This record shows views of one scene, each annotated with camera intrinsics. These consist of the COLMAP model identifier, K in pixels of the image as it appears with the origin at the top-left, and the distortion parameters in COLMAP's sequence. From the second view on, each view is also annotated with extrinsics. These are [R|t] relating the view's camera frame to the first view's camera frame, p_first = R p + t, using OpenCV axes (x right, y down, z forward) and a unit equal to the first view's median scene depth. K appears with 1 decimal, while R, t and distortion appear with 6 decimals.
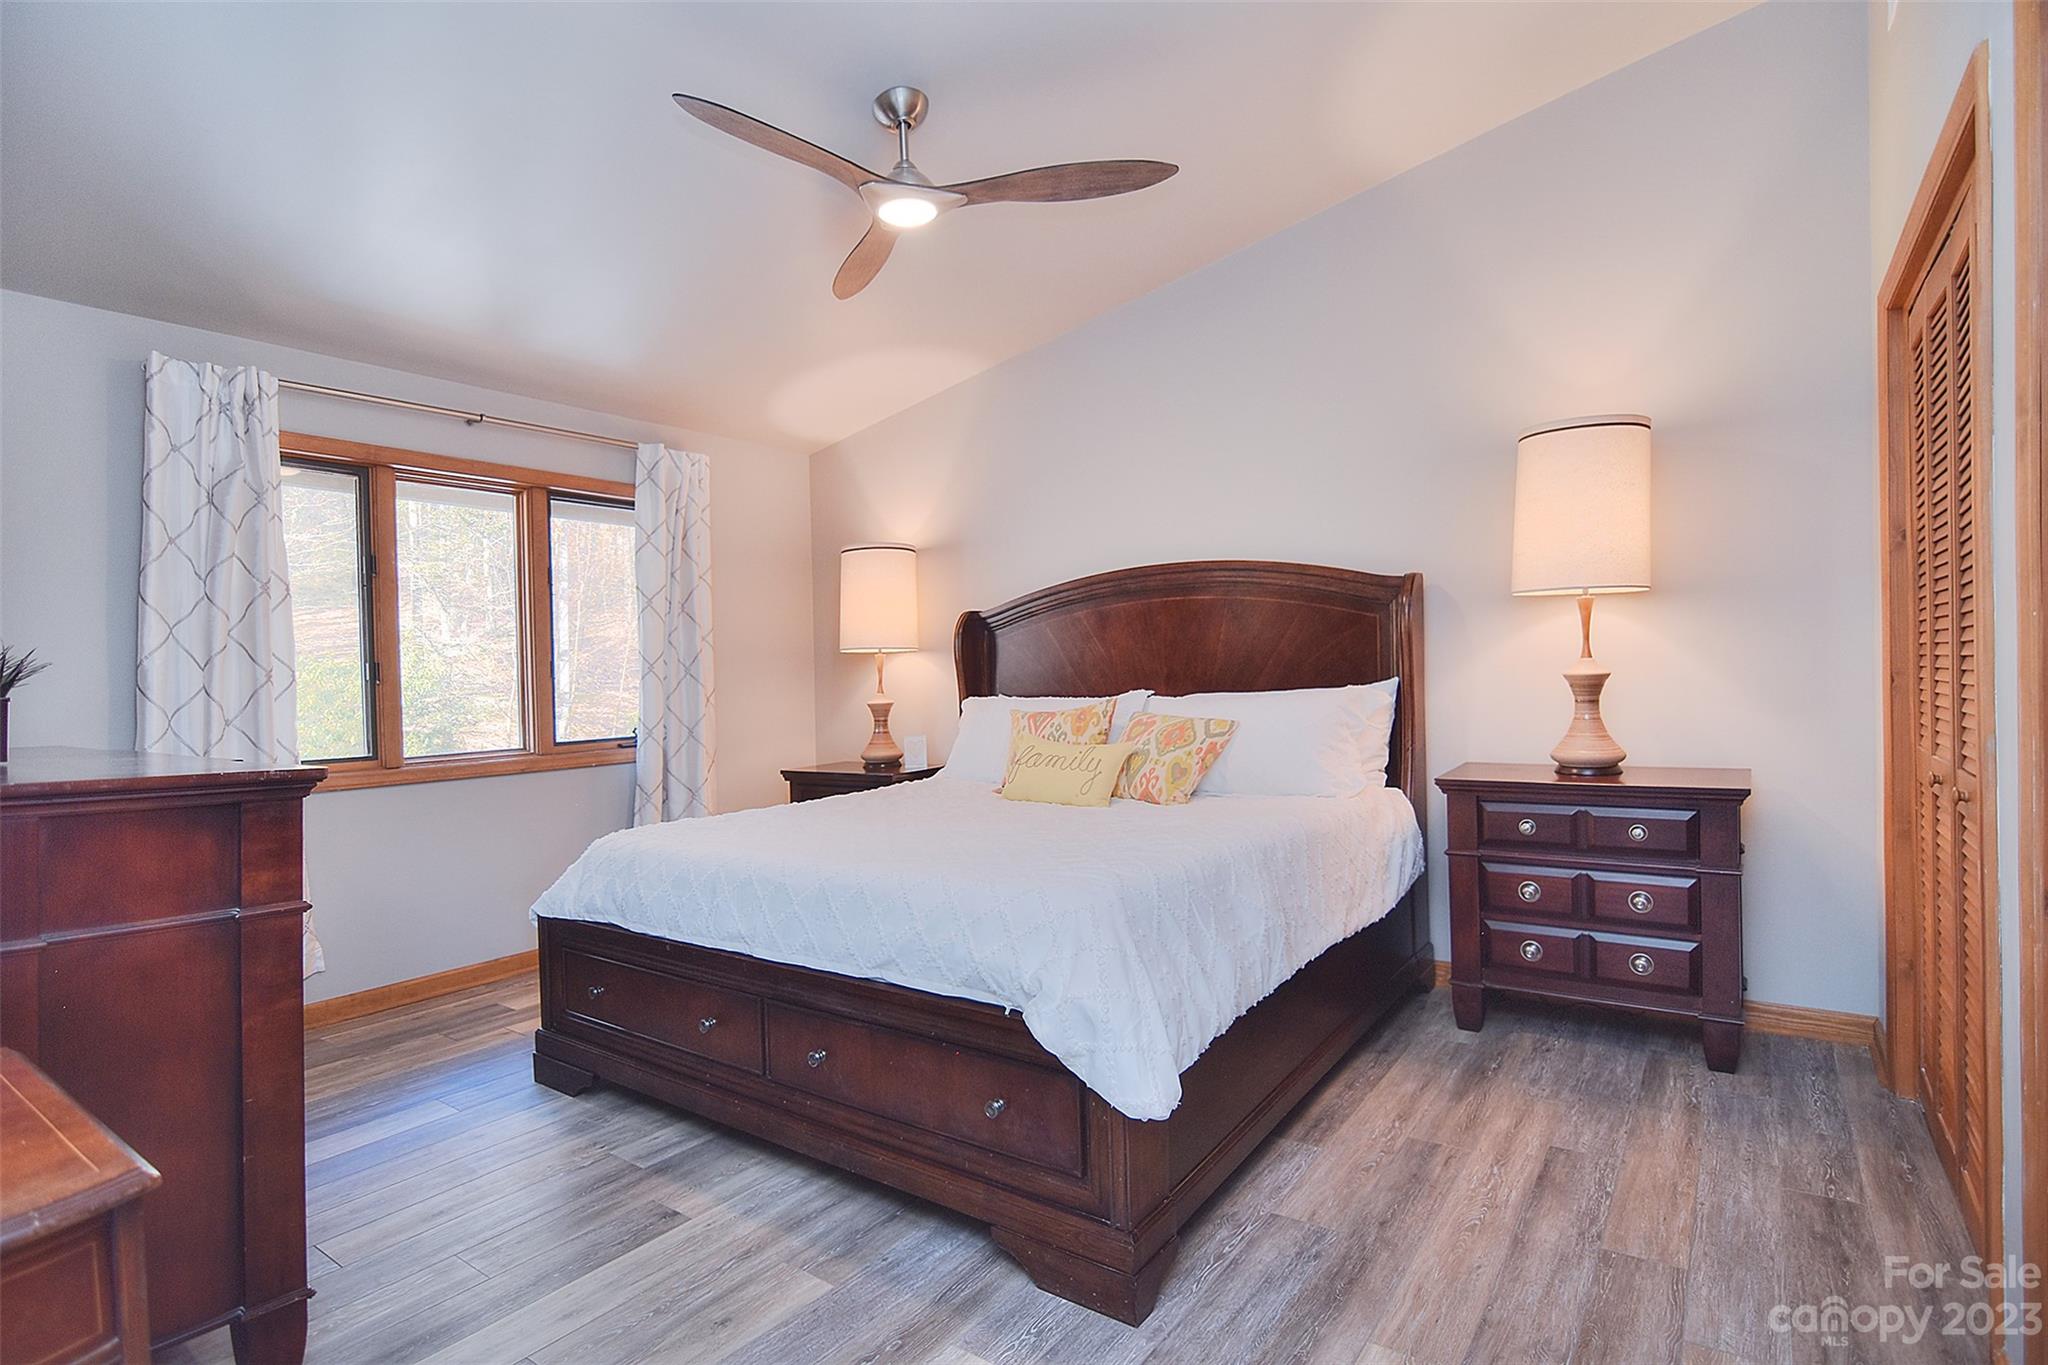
lens RADIAL K [[1000.9, 0, 1024.0], [0, 1000.9, 682.5], [0, 0, 1]] dist [-0.019147, -0.000995]
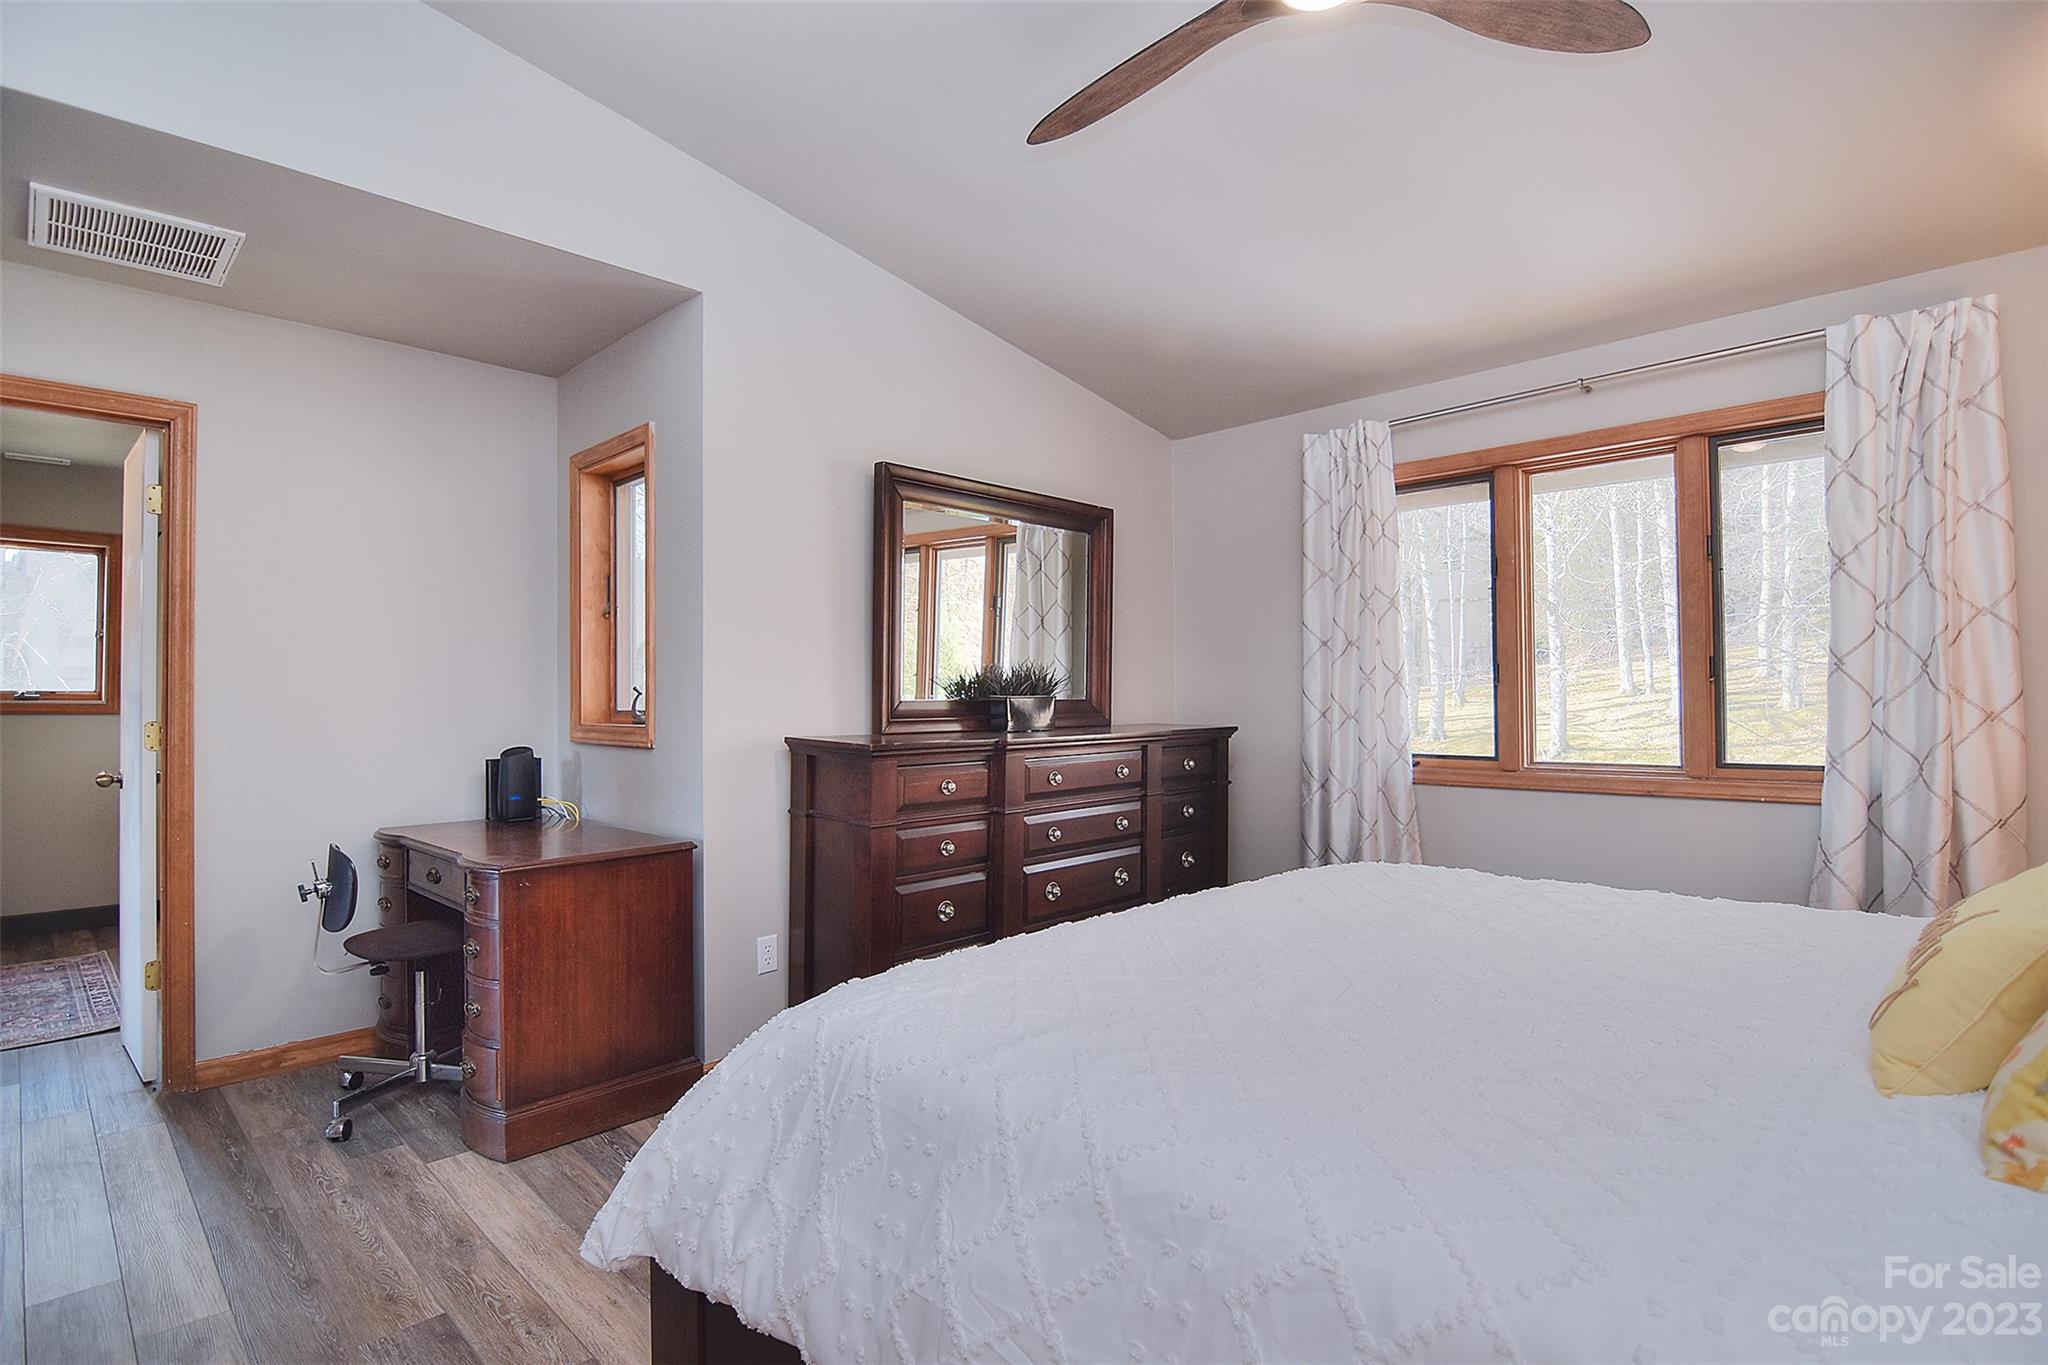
lens RADIAL K [[1000.9, 0, 1024.0], [0, 1000.9, 682.5], [0, 0, 1]] dist [-0.019147, -0.000995]
pose [[-0.160988, 0.001175, -0.986956, 0.410078], [-0.003429, 0.999993, 0.001749, -0.001810], [0.986950, 0.003666, -0.160982, 0.672517]]
